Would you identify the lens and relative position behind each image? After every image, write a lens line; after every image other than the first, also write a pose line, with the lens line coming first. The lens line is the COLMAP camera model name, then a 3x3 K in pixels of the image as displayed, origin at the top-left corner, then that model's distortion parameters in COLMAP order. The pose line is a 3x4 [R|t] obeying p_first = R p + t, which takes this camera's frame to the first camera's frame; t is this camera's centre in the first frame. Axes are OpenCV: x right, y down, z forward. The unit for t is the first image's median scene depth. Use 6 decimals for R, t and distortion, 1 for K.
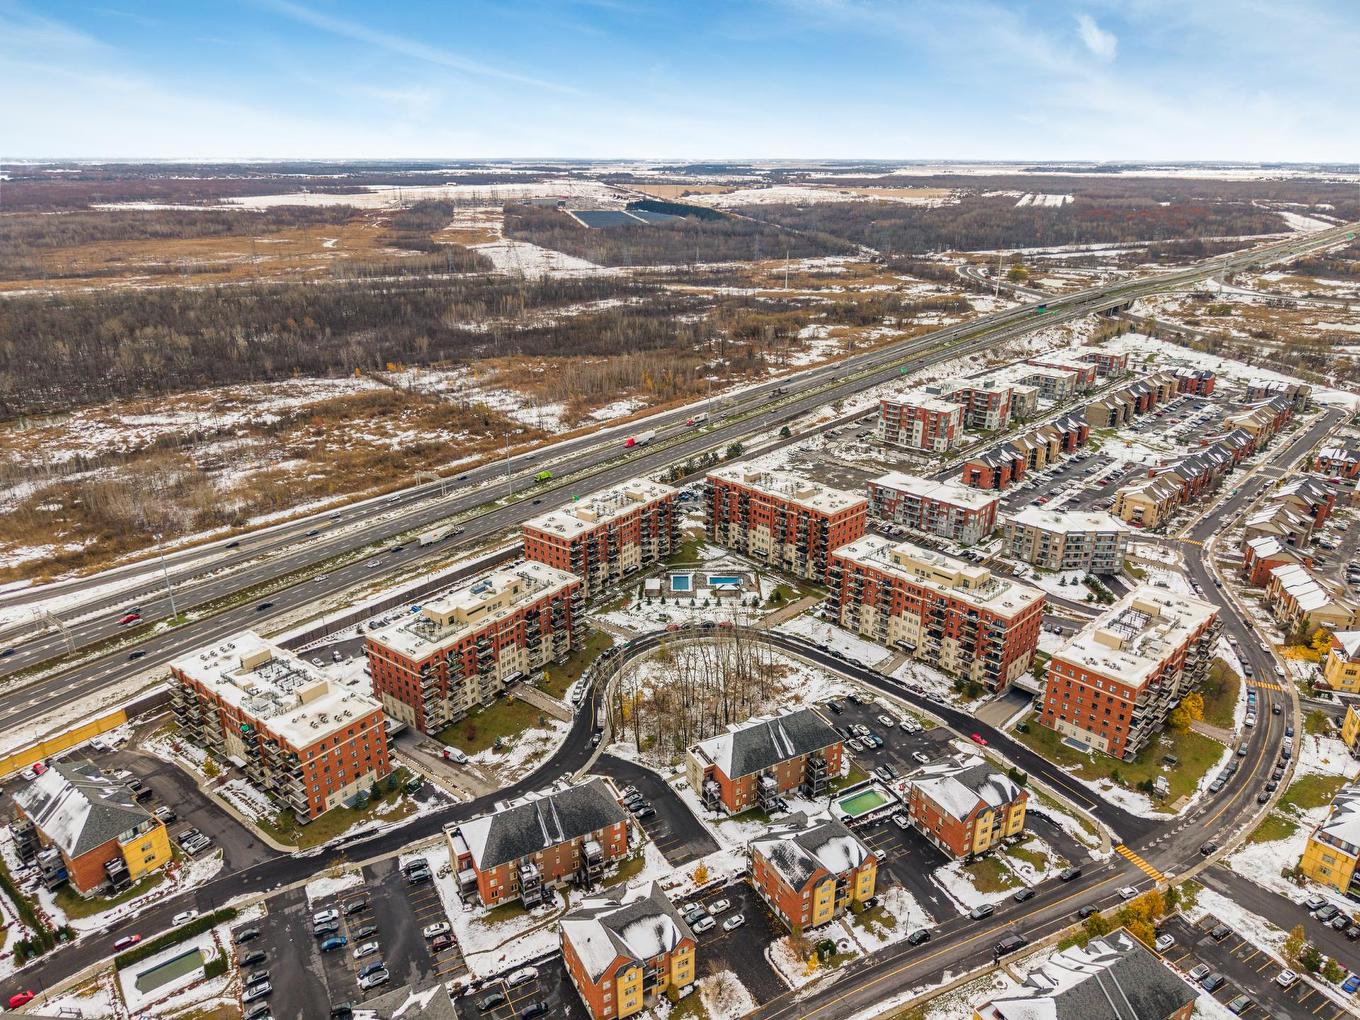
lens RADIAL K [[910.0, 0, 671.7], [0, 910.0, 508.7], [0, 0, 1]] dist [0.051589, -0.032727]
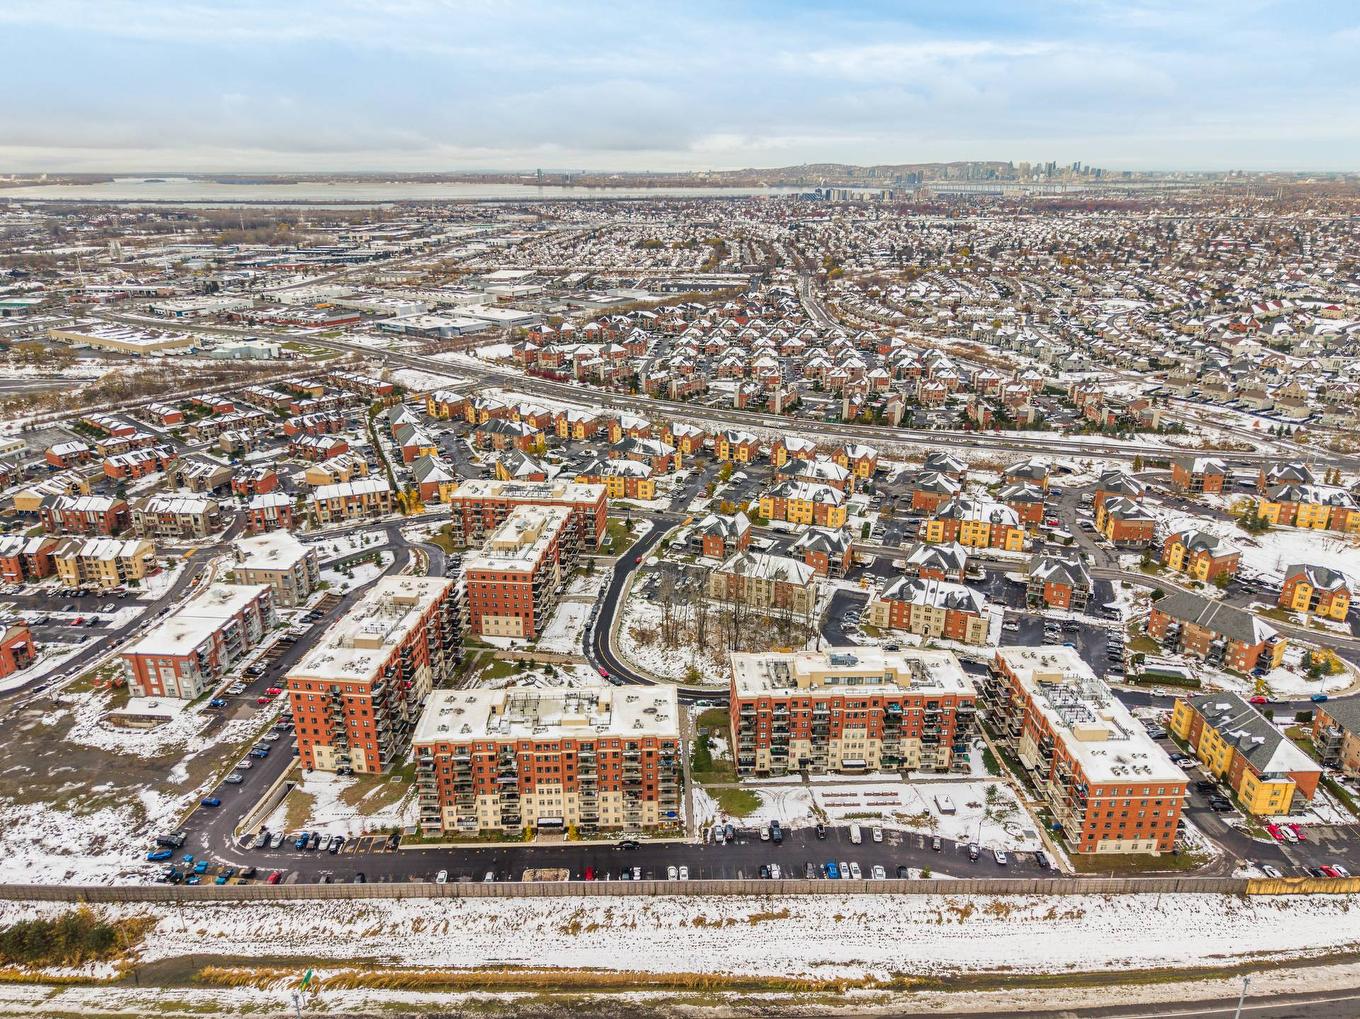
lens RADIAL K [[920.0, 0, 680.0], [0, 920.0, 509.5], [0, 0, 1]] dist [0.016445, -0.005920]
pose [[-0.641197, -0.266466, 0.719626, -0.558420], [0.276837, 0.794302, 0.540783, -0.442181], [-0.715701, 0.545968, -0.435536, 1.108039]]
